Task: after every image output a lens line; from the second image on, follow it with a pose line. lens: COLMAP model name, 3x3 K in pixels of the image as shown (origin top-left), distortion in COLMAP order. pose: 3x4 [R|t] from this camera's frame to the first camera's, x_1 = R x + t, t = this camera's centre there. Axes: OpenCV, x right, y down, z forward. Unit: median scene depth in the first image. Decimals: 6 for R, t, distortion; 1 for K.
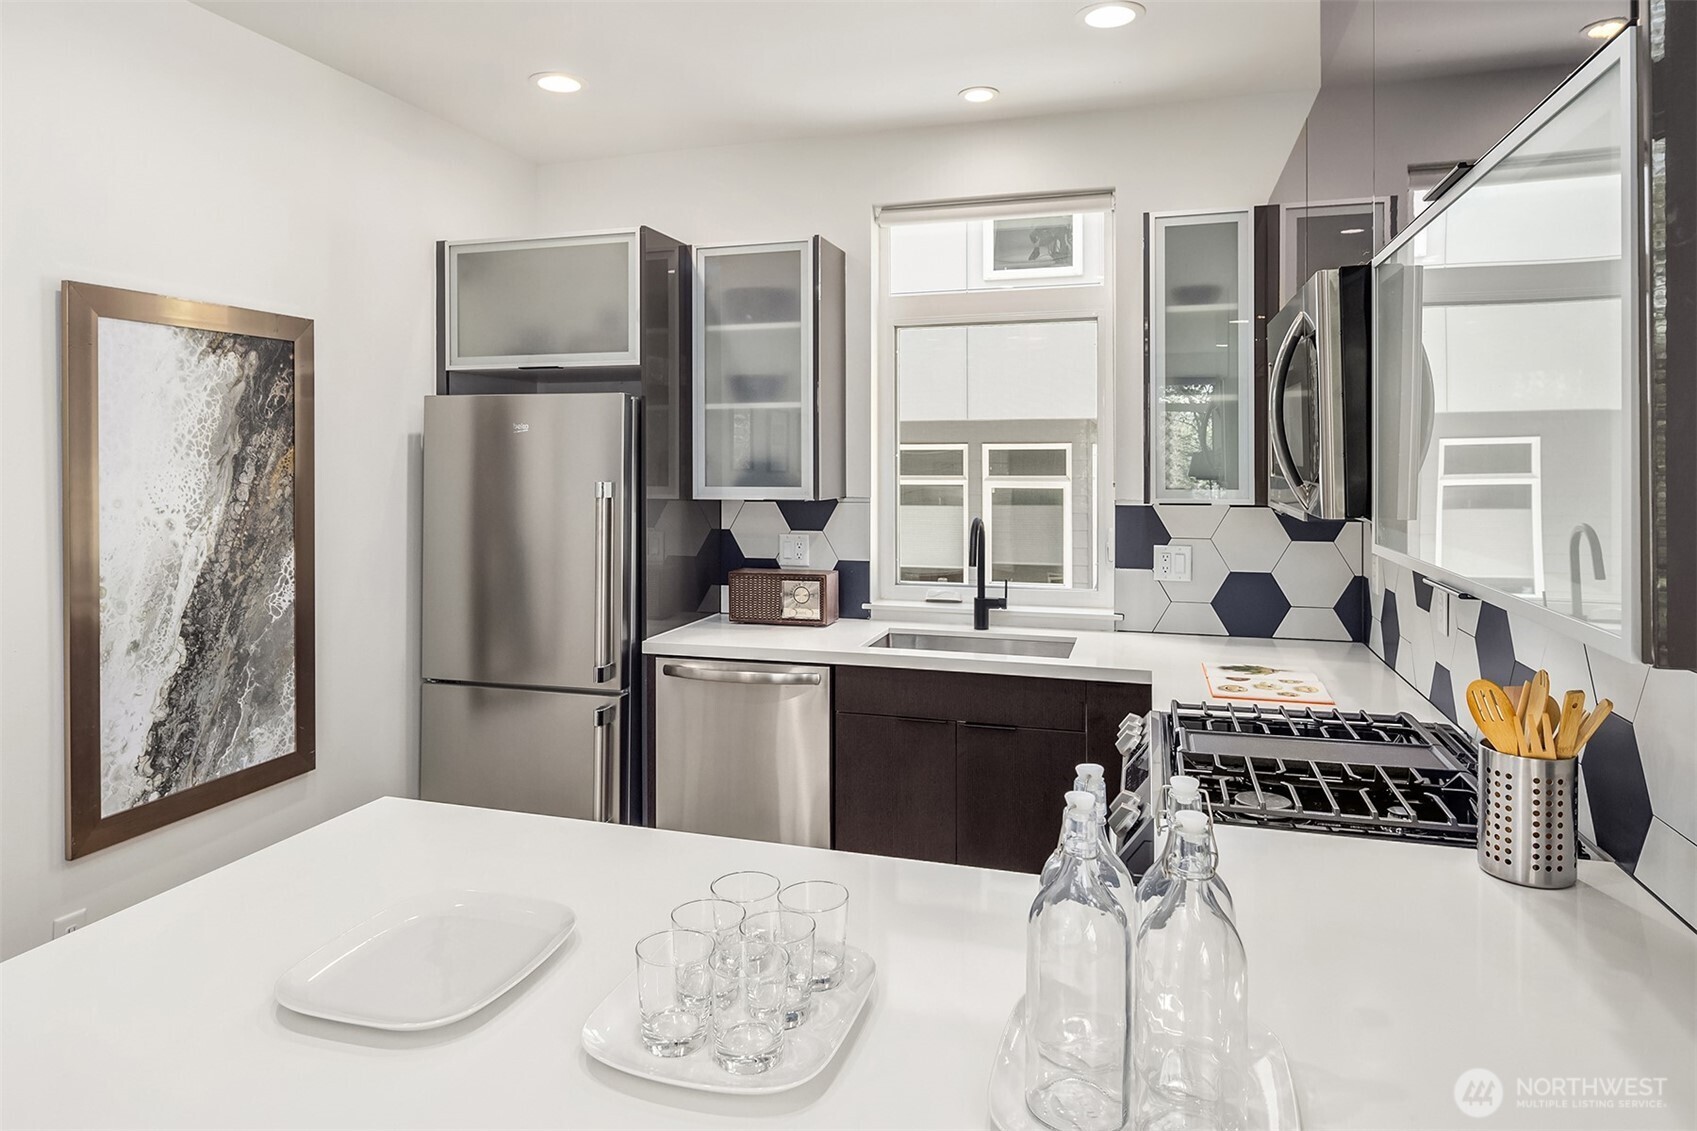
lens RADIAL K [[1034.7, 0, 834.3], [0, 1034.7, 467.7], [0, 0, 1]] dist [0.006067, -0.001472]
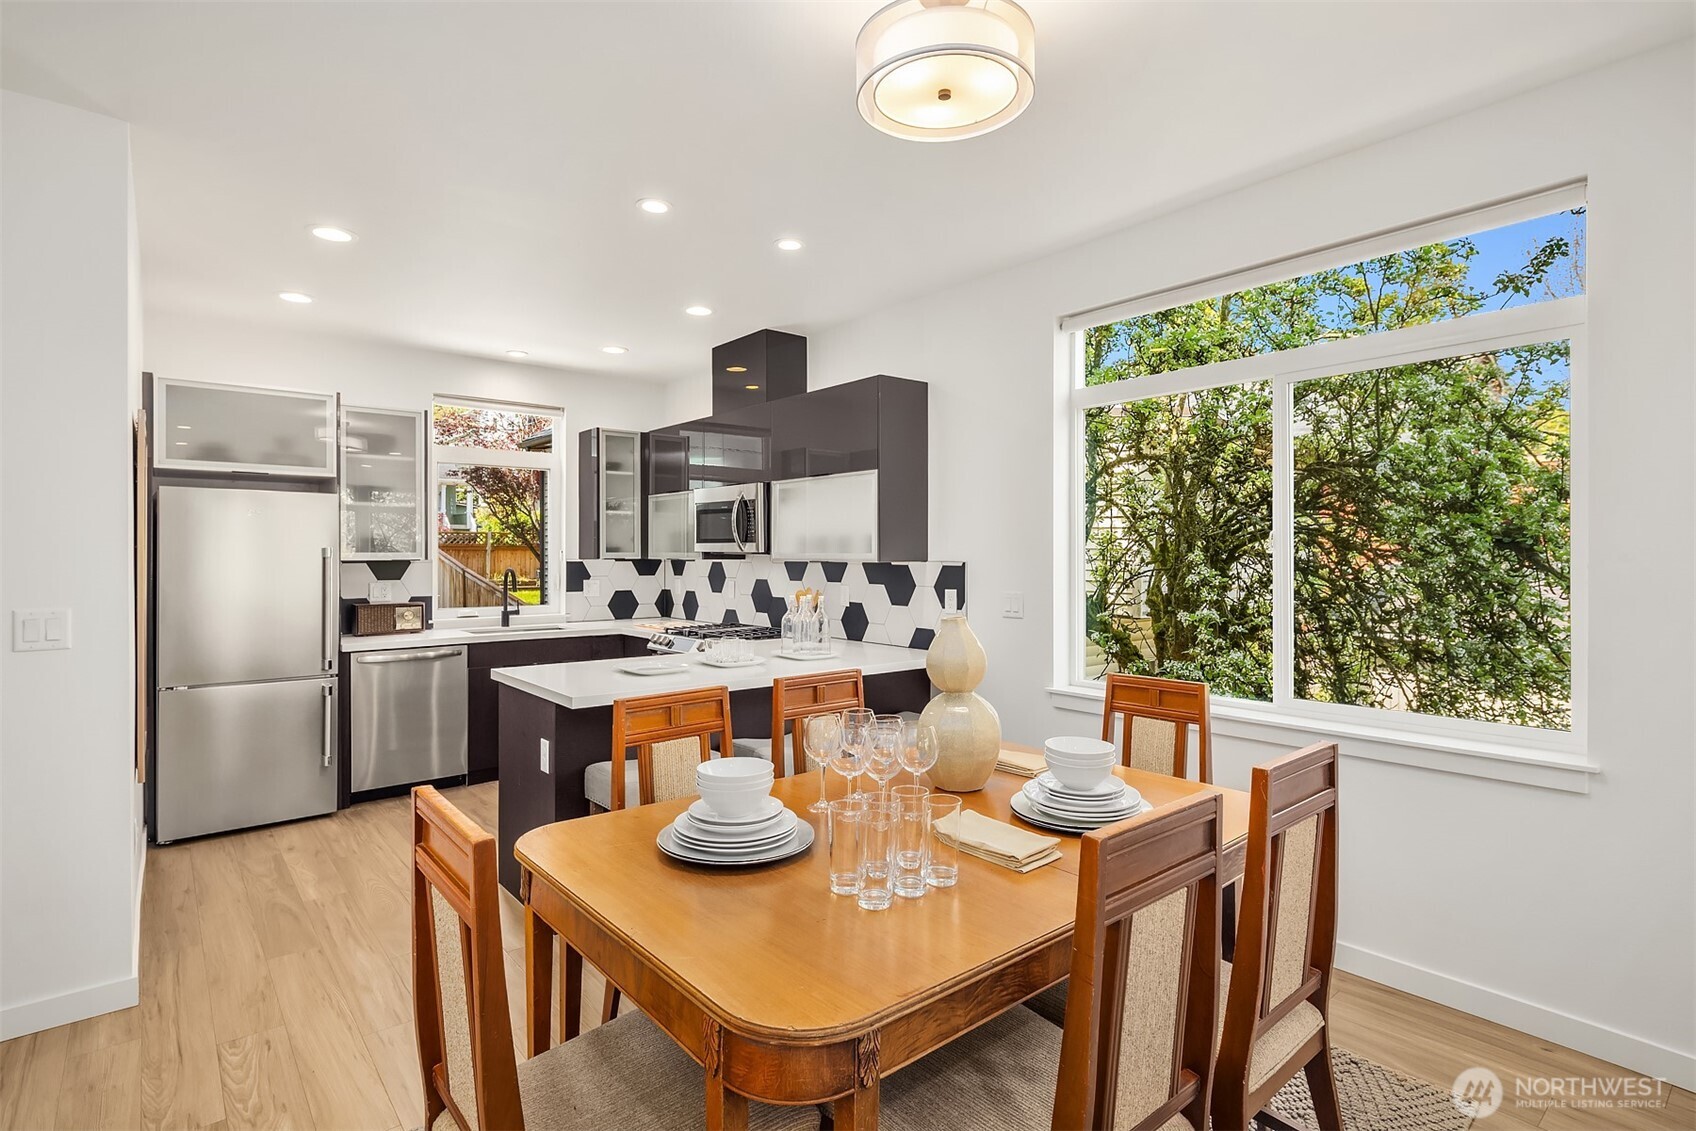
lens RADIAL K [[830.4, 0, 858.0], [0, 830.4, 554.3], [0, 0, 1]] dist [0.003827, -0.003987]
pose [[0.539287, -0.000336, 0.842122, -0.827227], [0.006867, 0.999968, -0.003999, 0.033130], [-0.842094, 0.007939, 0.539273, -0.394606]]
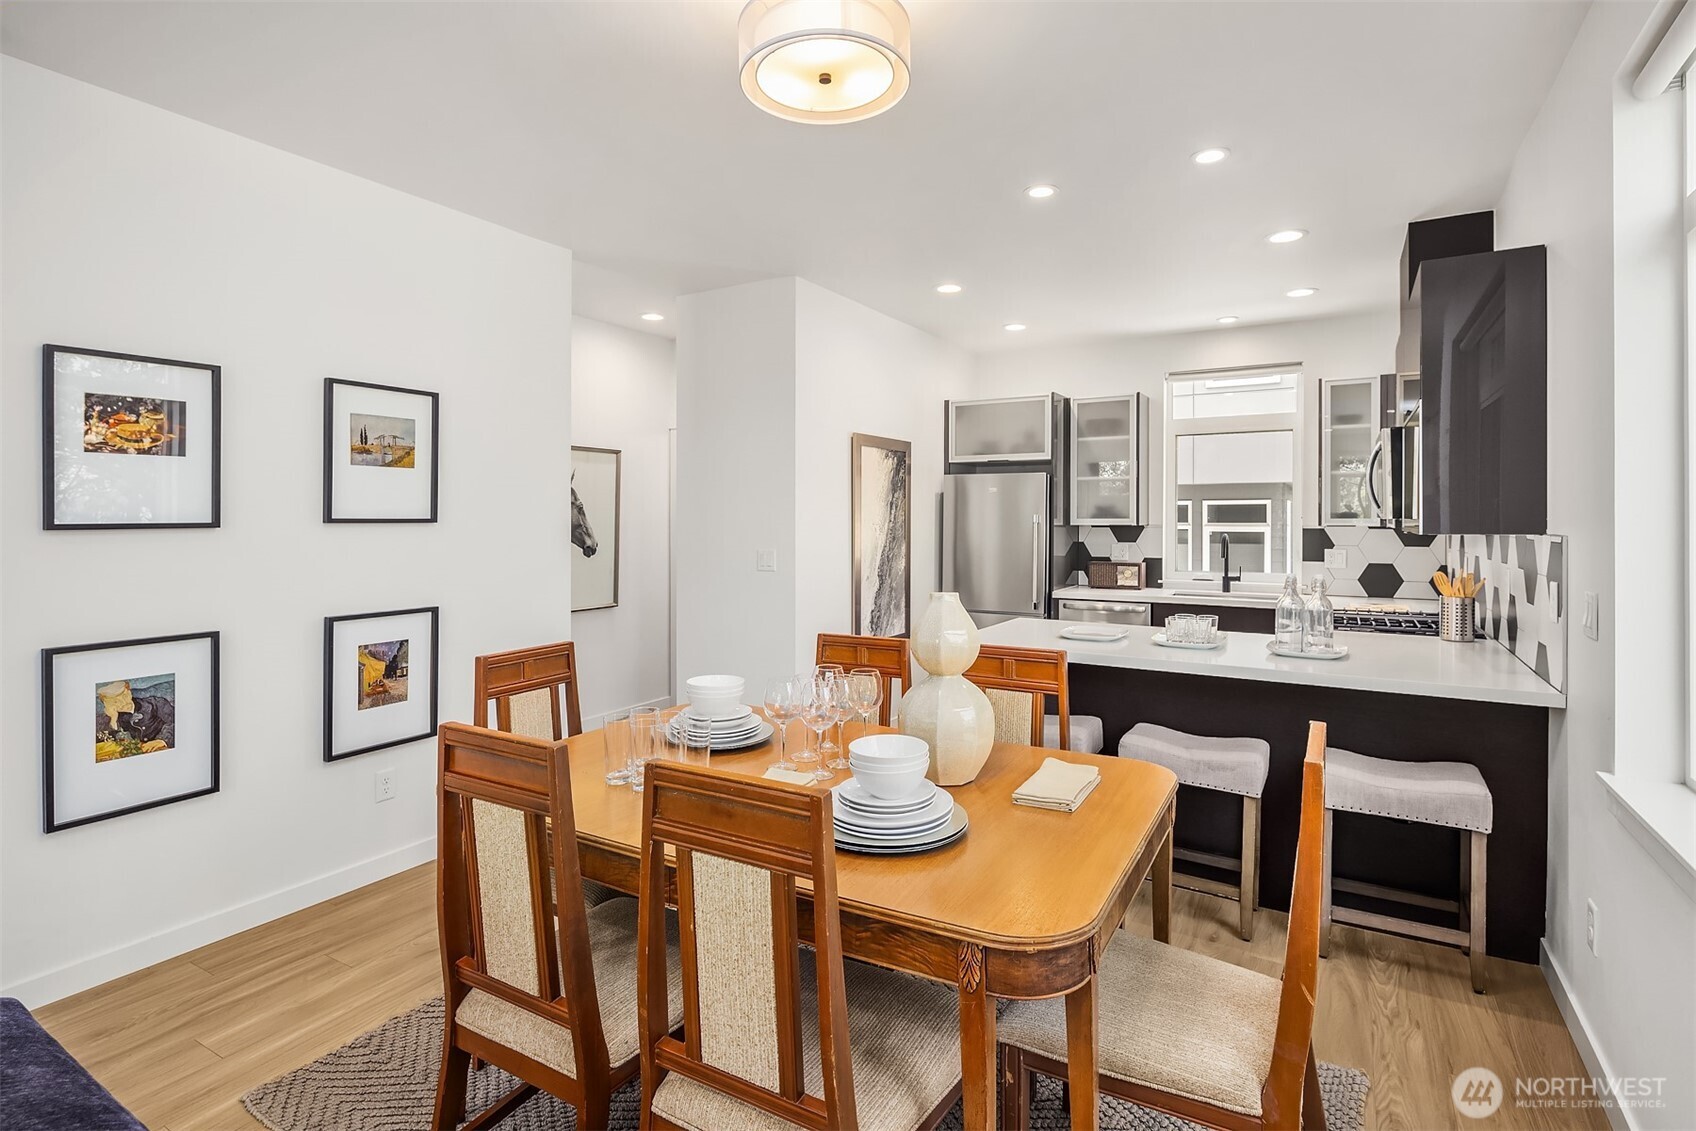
lens RADIAL K [[830.4, 0, 853.9], [0, 830.4, 525.2], [0, 0, 1]] dist [0.003827, -0.003987]
pose [[0.972817, 0.002948, -0.231558, -0.180574], [-0.002708, 0.999995, 0.001357, 0.031367], [0.231561, -0.000693, 0.972820, -0.690624]]
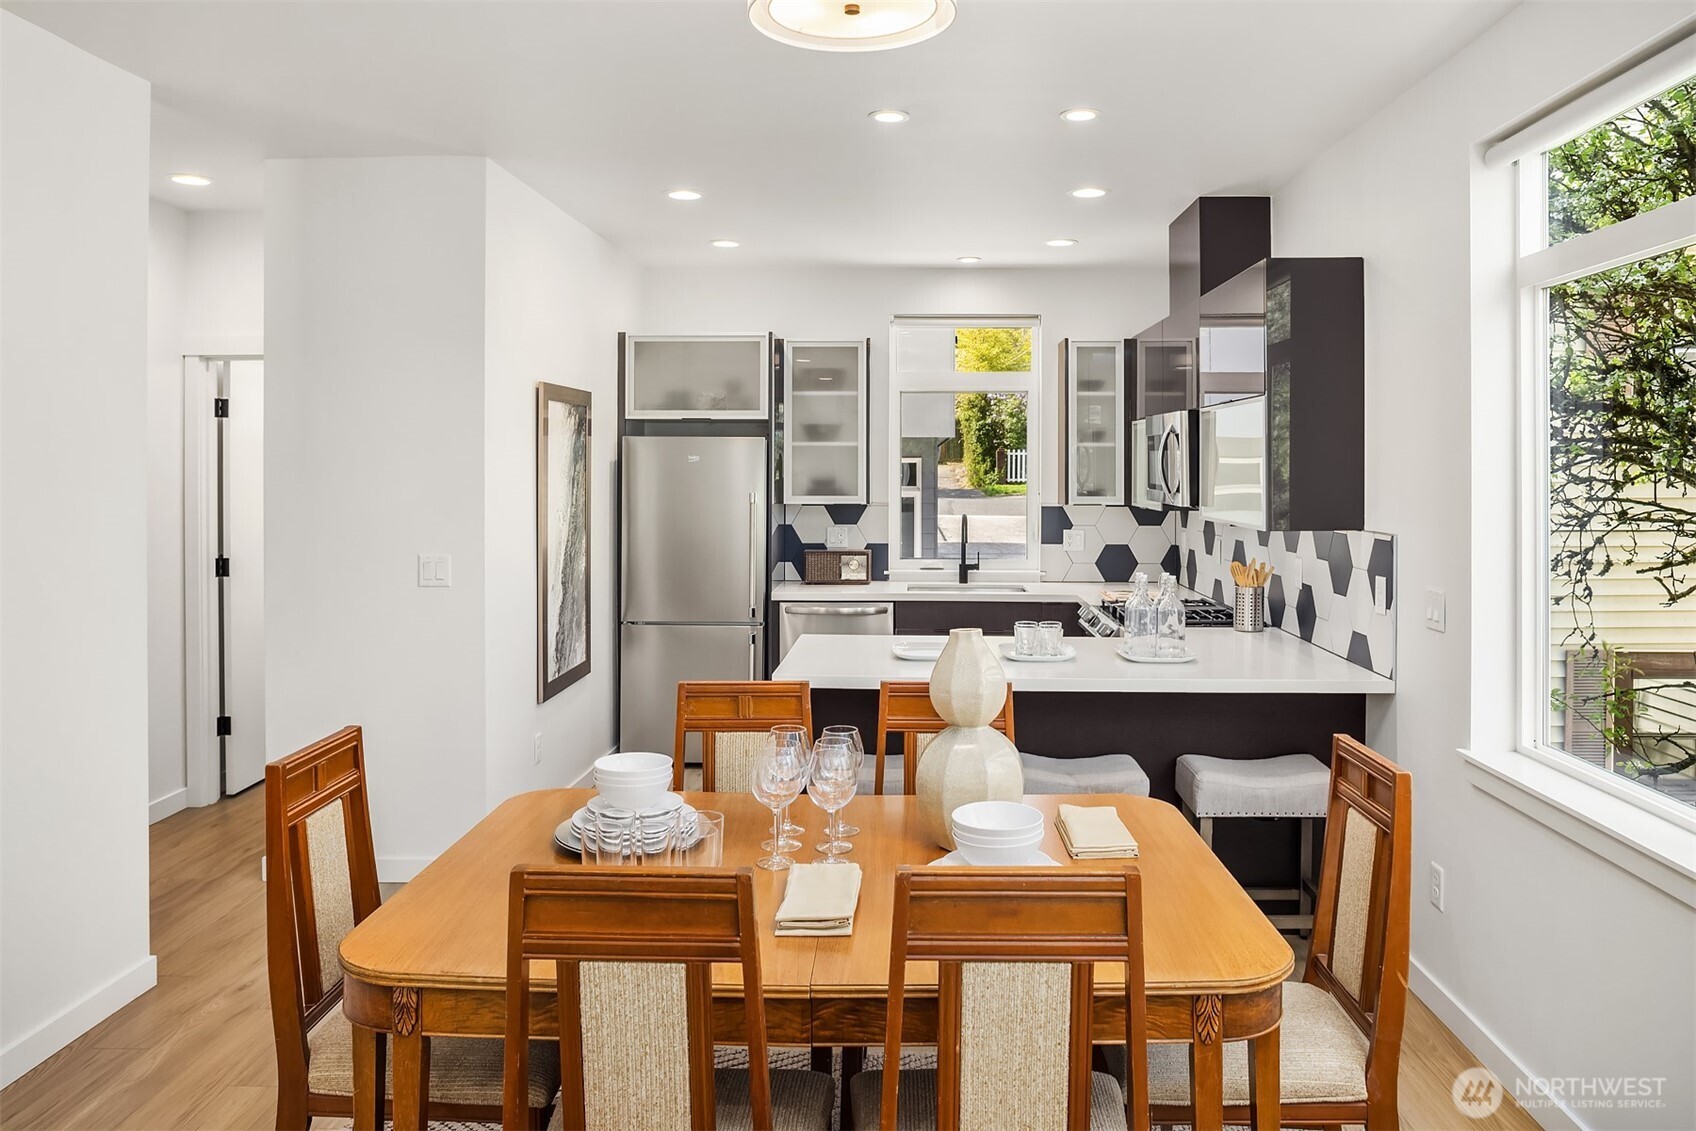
lens RADIAL K [[1188.0, 0, 880.8], [0, 1188.0, 478.7], [0, 0, 1]] dist [-0.040807, 0.015924]
pose [[0.964050, 0.000406, 0.265720, -0.491843], [-0.001206, 0.999995, 0.002849, -0.013242], [-0.265717, -0.003067, 0.964046, -0.782981]]
